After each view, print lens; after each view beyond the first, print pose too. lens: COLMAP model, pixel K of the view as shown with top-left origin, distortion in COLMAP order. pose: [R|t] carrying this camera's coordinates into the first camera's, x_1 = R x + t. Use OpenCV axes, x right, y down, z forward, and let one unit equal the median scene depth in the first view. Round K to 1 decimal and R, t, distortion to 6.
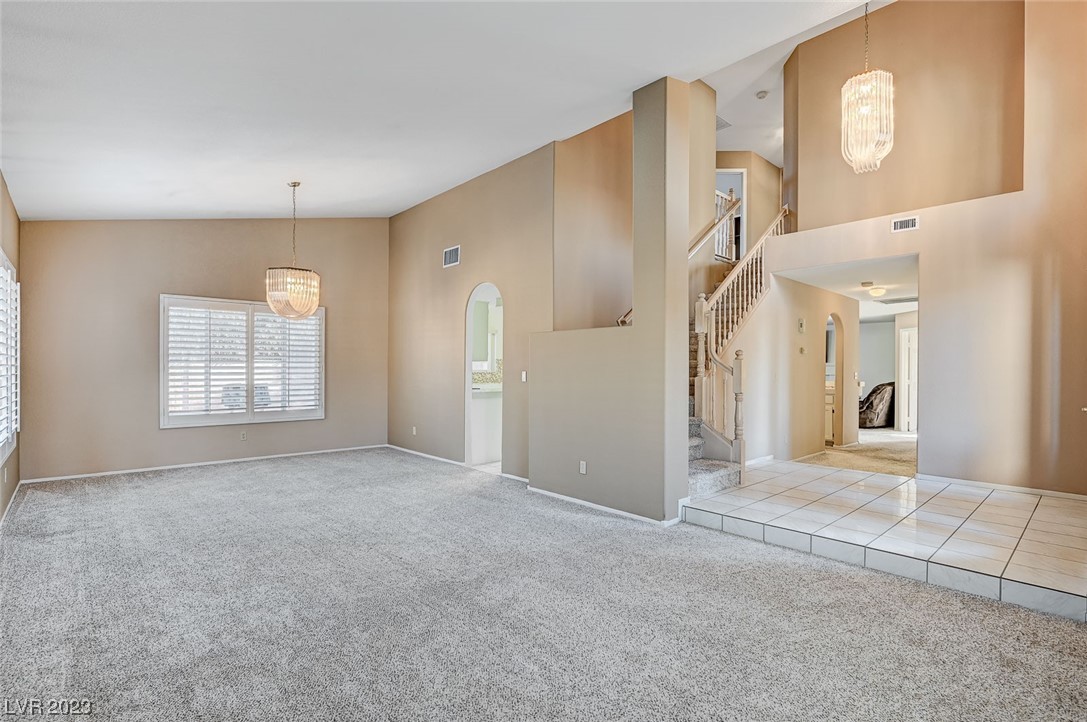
lens RADIAL K [[508.7, 0, 545.3], [0, 508.7, 366.1], [0, 0, 1]] dist [0.004081, 0.000541]
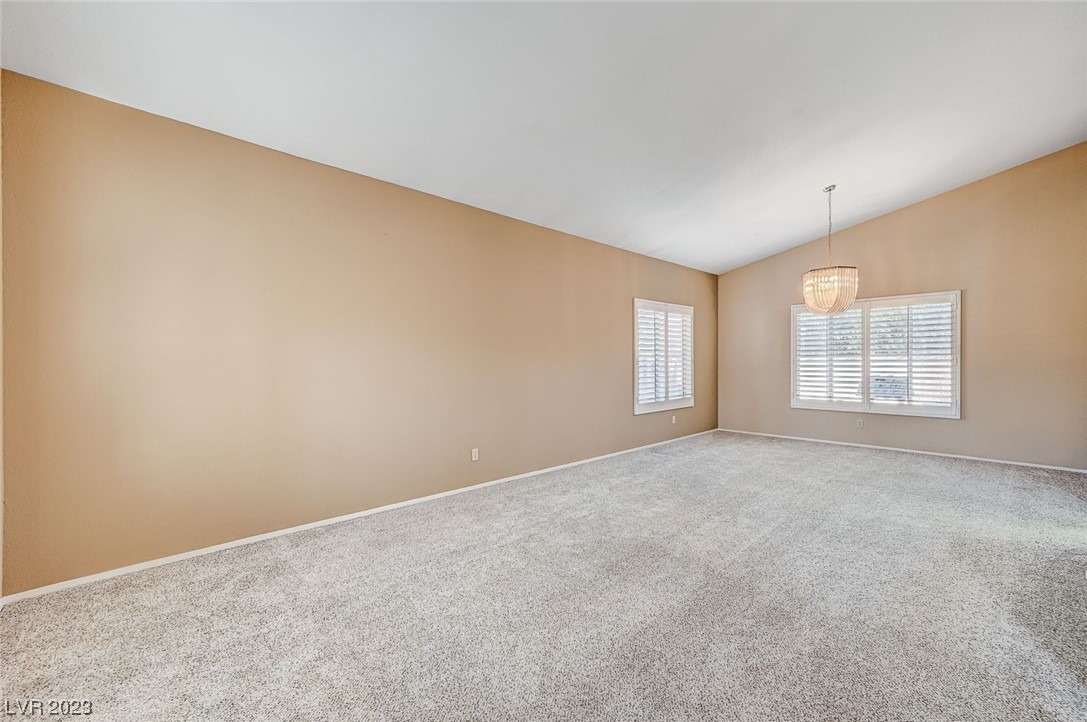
lens RADIAL K [[451.3, 0, 547.8], [0, 451.3, 360.0], [0, 0, 1]] dist [0.010834, 0.000118]
pose [[0.032674, -0.005687, -0.999450, 0.349662], [0.006325, 0.999965, -0.005483, 0.002369], [0.999446, -0.006143, 0.032709, 0.304378]]
